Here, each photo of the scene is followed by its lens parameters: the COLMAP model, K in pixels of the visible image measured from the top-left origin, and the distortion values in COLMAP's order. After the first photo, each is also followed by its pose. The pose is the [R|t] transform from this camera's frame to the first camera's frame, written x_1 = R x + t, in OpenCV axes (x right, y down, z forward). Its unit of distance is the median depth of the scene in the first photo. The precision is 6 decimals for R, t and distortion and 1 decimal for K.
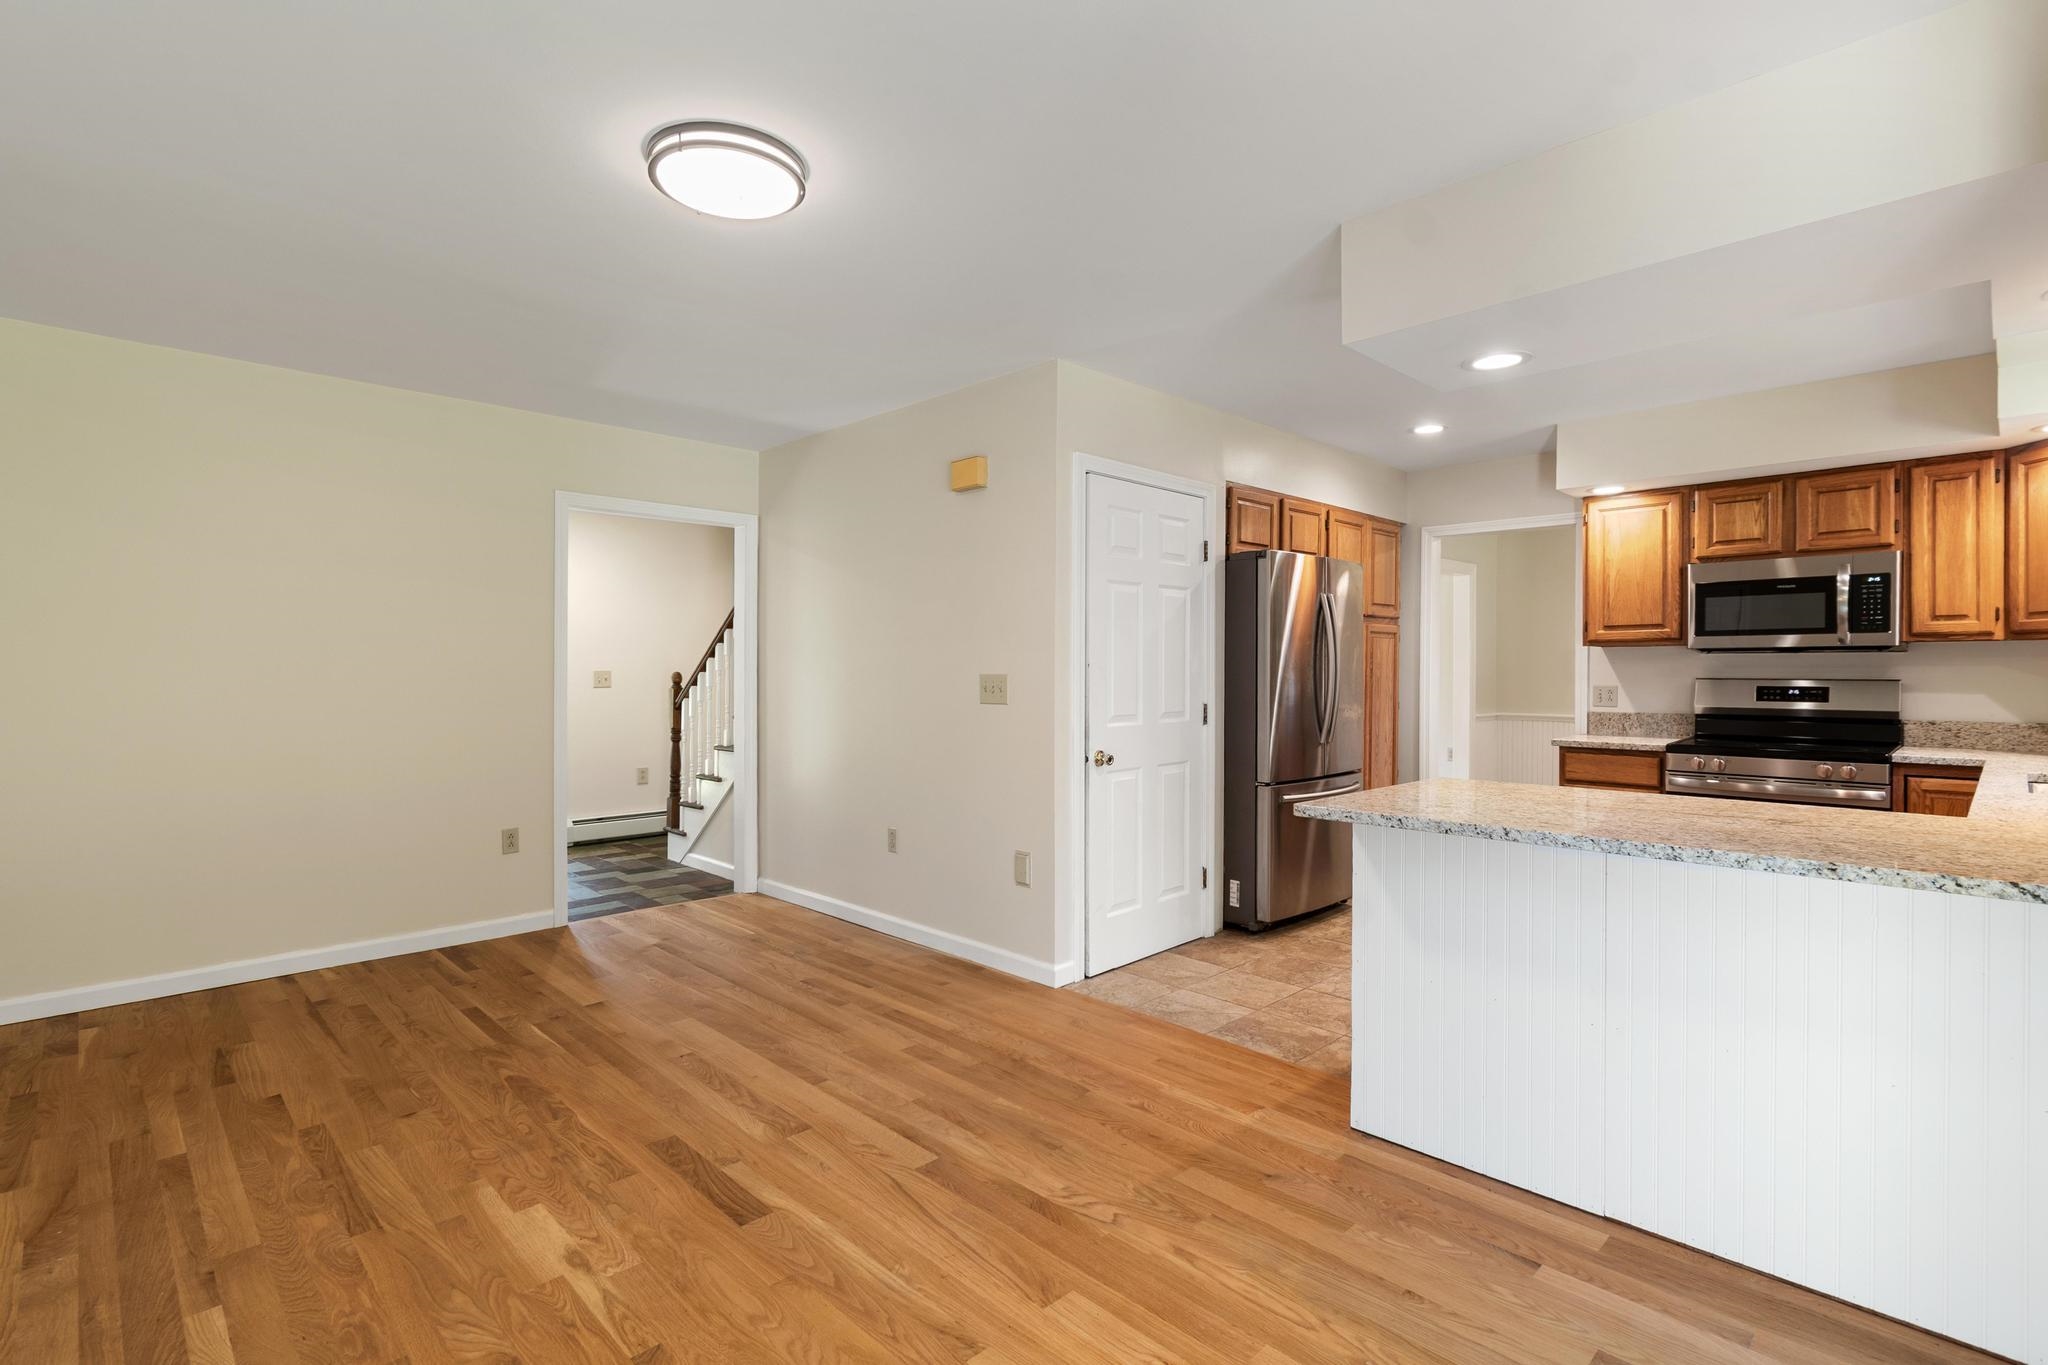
lens RADIAL K [[961.8, 0, 1024.0], [0, 961.8, 682.5], [0, 0, 1]] dist [-0.001089, -0.000446]
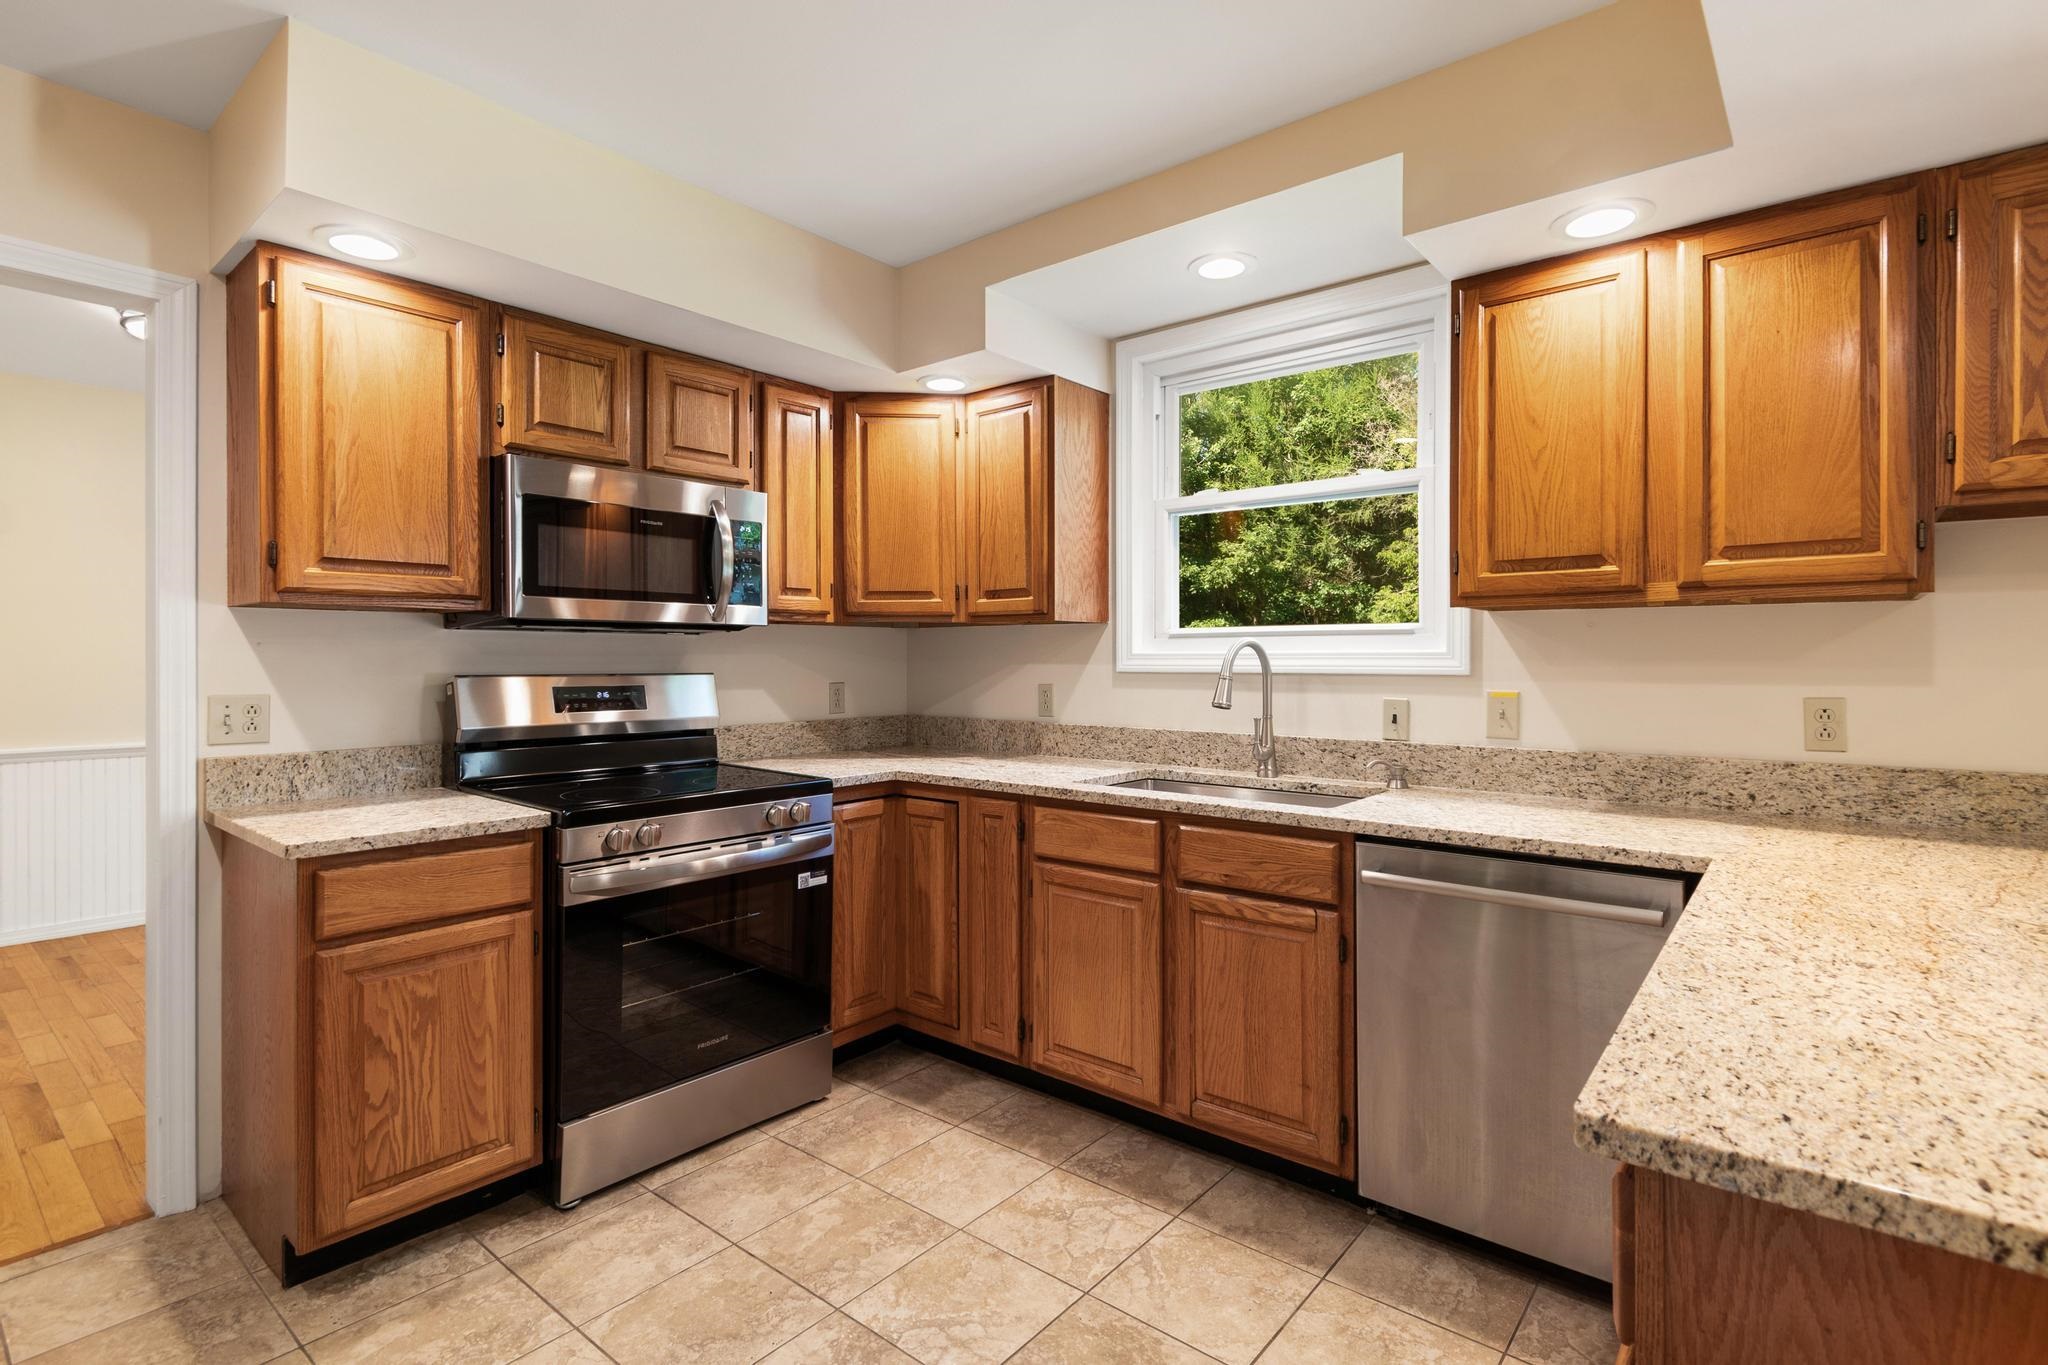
lens RADIAL K [[979.1, 0, 1028.5], [0, 979.1, 659.6], [0, 0, 1]] dist [-0.003371, -0.001687]
pose [[-0.113946, -0.001082, 0.993486, 0.145062], [0.013568, 0.999904, 0.002645, -0.011153], [-0.993394, 0.013781, -0.113921, 0.812830]]
